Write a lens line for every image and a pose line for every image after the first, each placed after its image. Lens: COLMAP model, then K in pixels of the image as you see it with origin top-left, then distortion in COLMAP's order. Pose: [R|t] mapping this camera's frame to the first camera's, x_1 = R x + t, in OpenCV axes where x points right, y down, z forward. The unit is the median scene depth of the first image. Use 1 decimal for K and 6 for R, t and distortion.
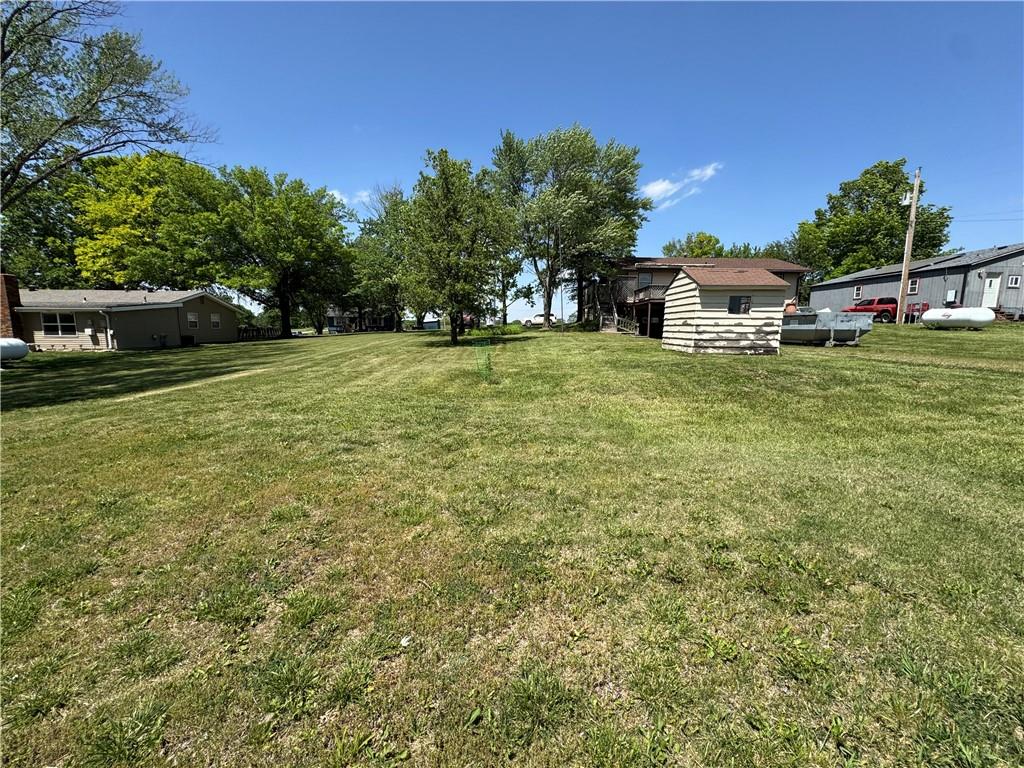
lens RADIAL K [[404.4, 0, 513.0], [0, 404.4, 384.7], [0, 0, 1]] dist [-0.002207, 0.000505]
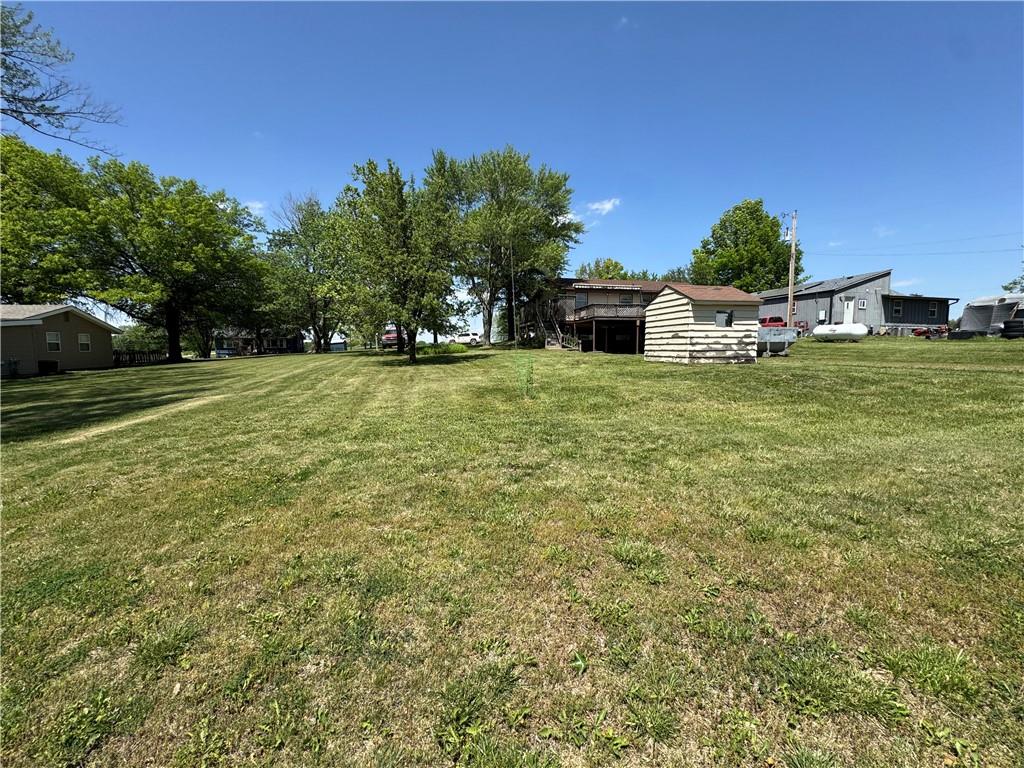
lens RADIAL K [[404.4, 0, 510.7], [0, 404.4, 387.3], [0, 0, 1]] dist [-0.002207, 0.000505]
pose [[0.972991, -0.035702, 0.228066, -0.104825], [0.045780, 0.998188, -0.039052, 0.001763], [-0.226259, 0.048438, 0.972862, 0.031150]]
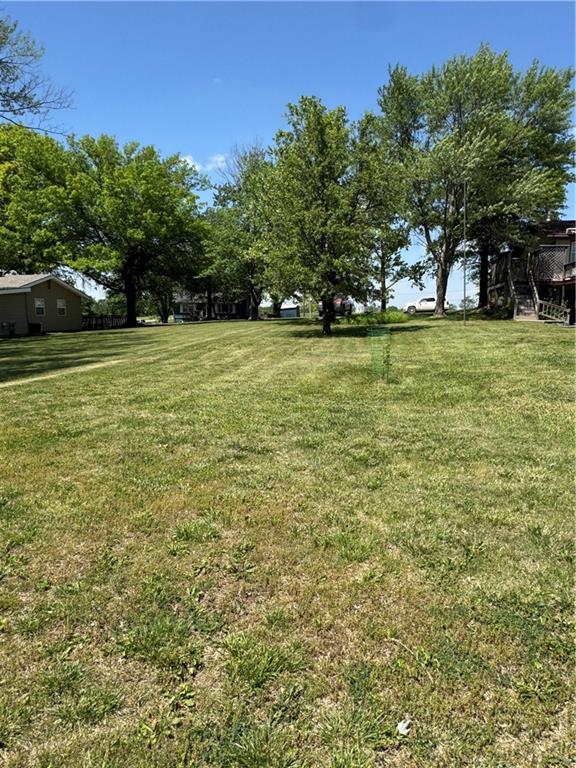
lens RADIAL K [[493.6, 0, 290.0], [0, 493.6, 394.1], [0, 0, 1]] dist [-0.006449, 0.003628]
pose [[0.981792, 0.030012, -0.187572, -0.019729], [-0.026862, 0.999453, 0.019315, 0.001720], [0.188049, -0.013924, 0.982061, 0.006577]]
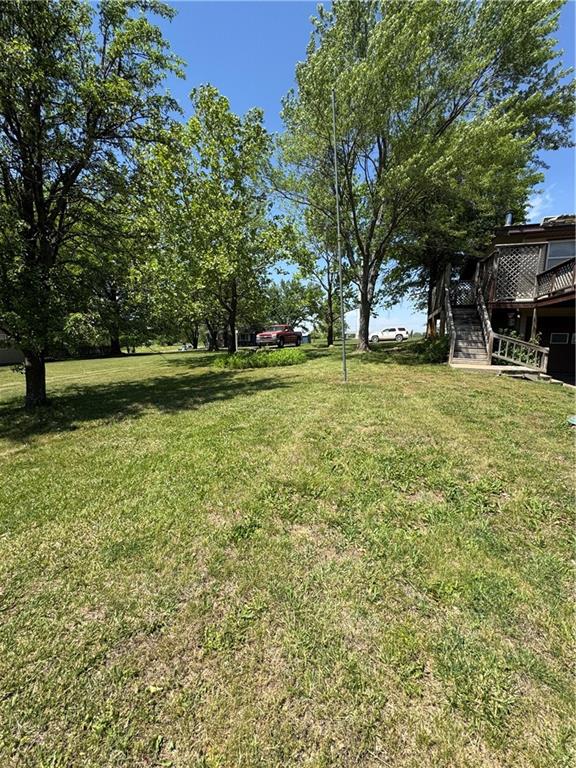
lens RADIAL K [[303.3, 0, 292.4], [0, 303.3, 385.5], [0, 0, 1]] dist [-0.002207, 0.000505]
pose [[0.952301, 0.040910, -0.302405, 0.145930], [-0.037768, 0.999155, 0.016233, -0.103266], [0.302813, -0.004037, 0.953041, 0.591315]]
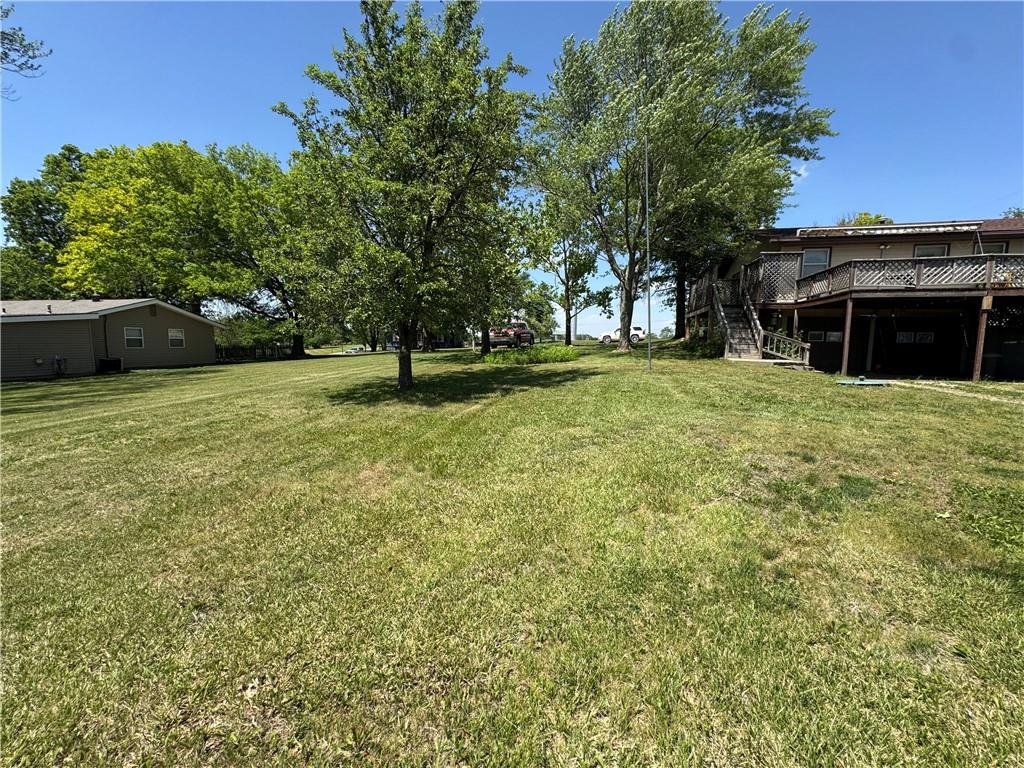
lens RADIAL K [[404.4, 0, 513.3], [0, 404.4, 384.5], [0, 0, 1]] dist [-0.002207, 0.000505]
pose [[0.977211, 0.023915, -0.210919, 0.058142], [-0.031516, 0.998966, -0.032751, -0.071036], [0.209918, 0.038653, 0.976955, 0.425376]]
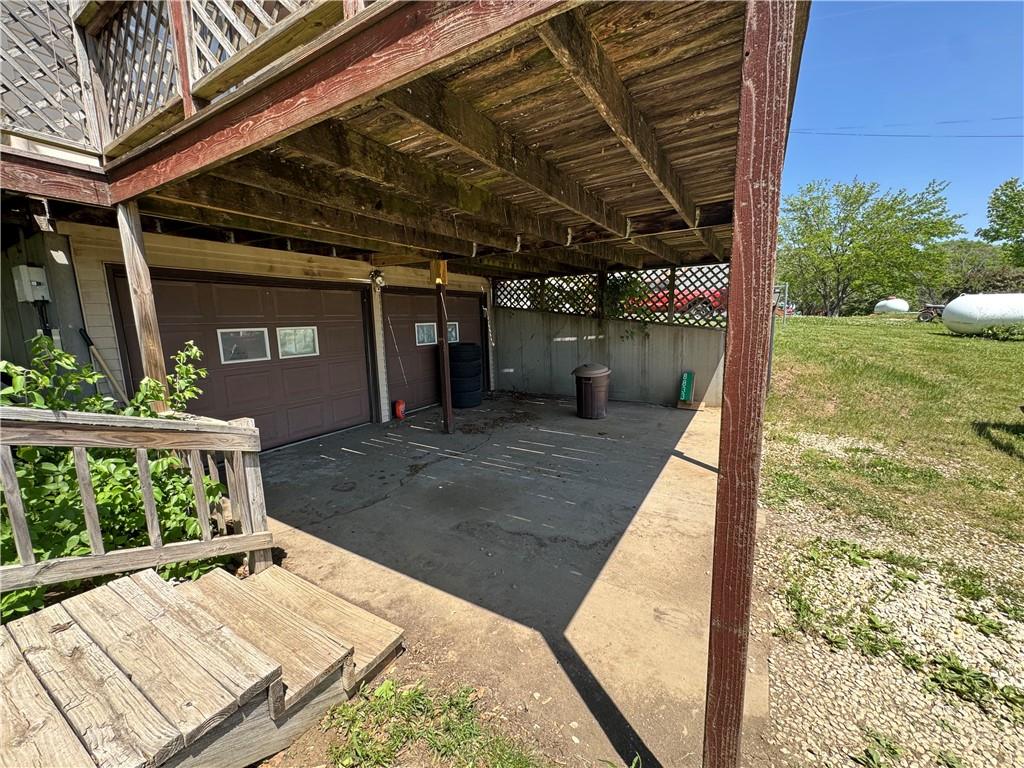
lens RADIAL K [[404.4, 0, 518.7], [0, 404.4, 378.4], [0, 0, 1]] dist [-0.002207, 0.000505]
pose [[0.467812, -0.150063, 0.870996, 0.262968], [0.151009, 0.984561, 0.088522, -0.154933], [-0.870832, 0.090116, 0.483250, 0.895663]]
